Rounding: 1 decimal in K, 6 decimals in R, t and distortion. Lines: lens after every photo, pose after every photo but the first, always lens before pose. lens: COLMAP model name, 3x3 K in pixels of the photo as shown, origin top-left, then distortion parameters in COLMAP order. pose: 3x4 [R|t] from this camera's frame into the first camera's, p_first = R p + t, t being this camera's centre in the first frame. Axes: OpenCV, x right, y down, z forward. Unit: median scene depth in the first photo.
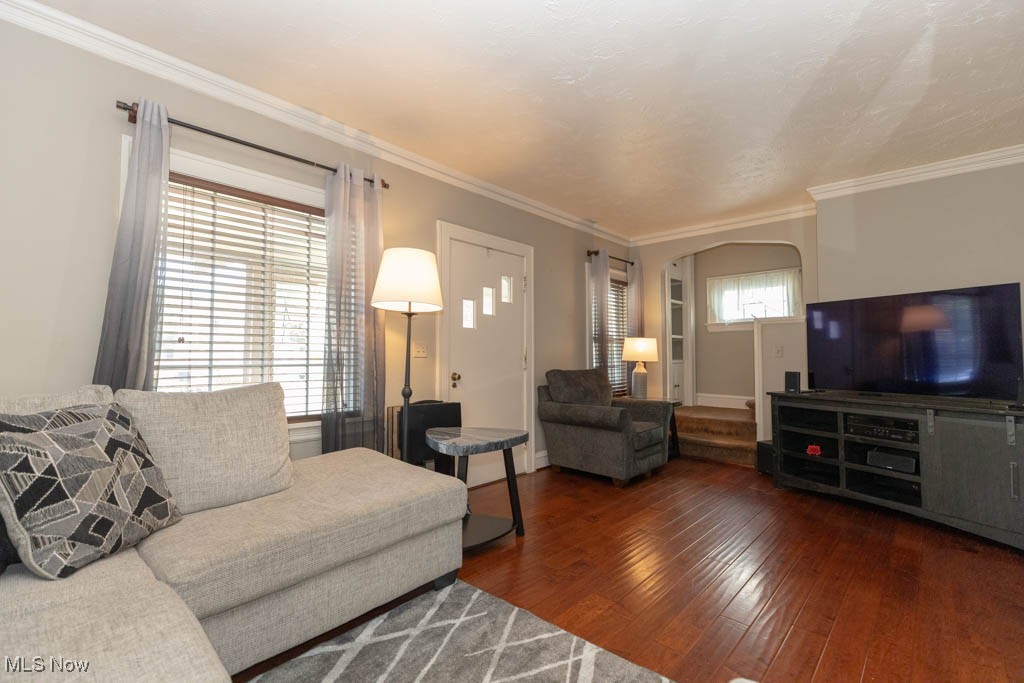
lens RADIAL K [[441.5, 0, 512.0], [0, 441.5, 341.5], [0, 0, 1]] dist [0.001082, 0.000056]
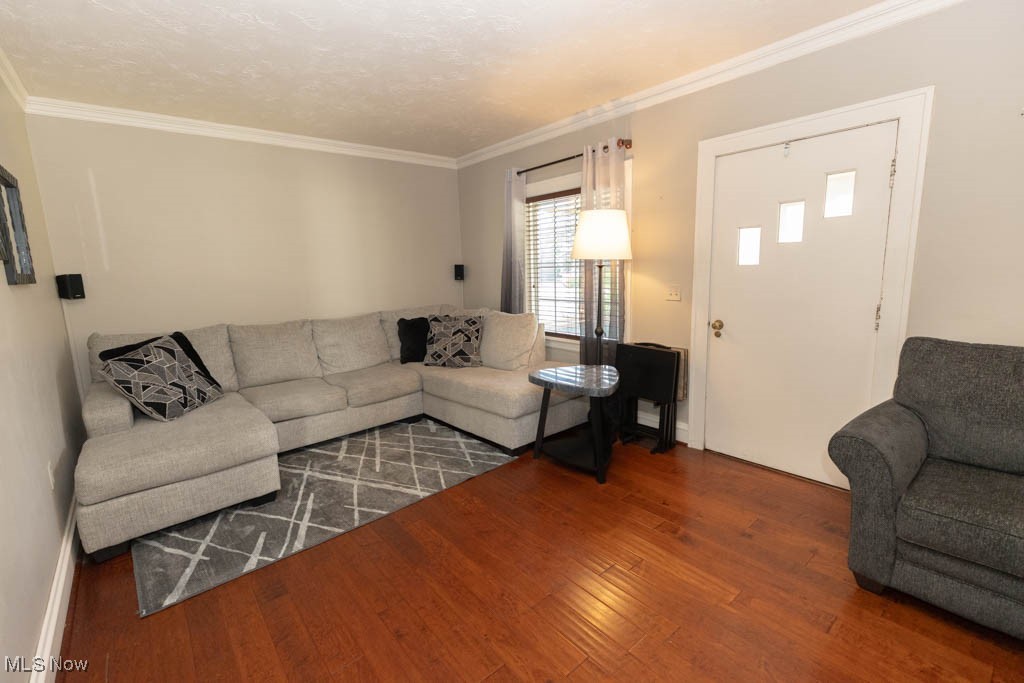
lens RADIAL K [[441.5, 0, 512.0], [0, 441.5, 341.5], [0, 0, 1]] dist [0.001082, 0.000056]
pose [[-0.090412, 0.181361, -0.979252, 1.336743], [0.073042, 0.981838, 0.175096, -0.120111], [0.993222, -0.055696, -0.102017, 1.209884]]
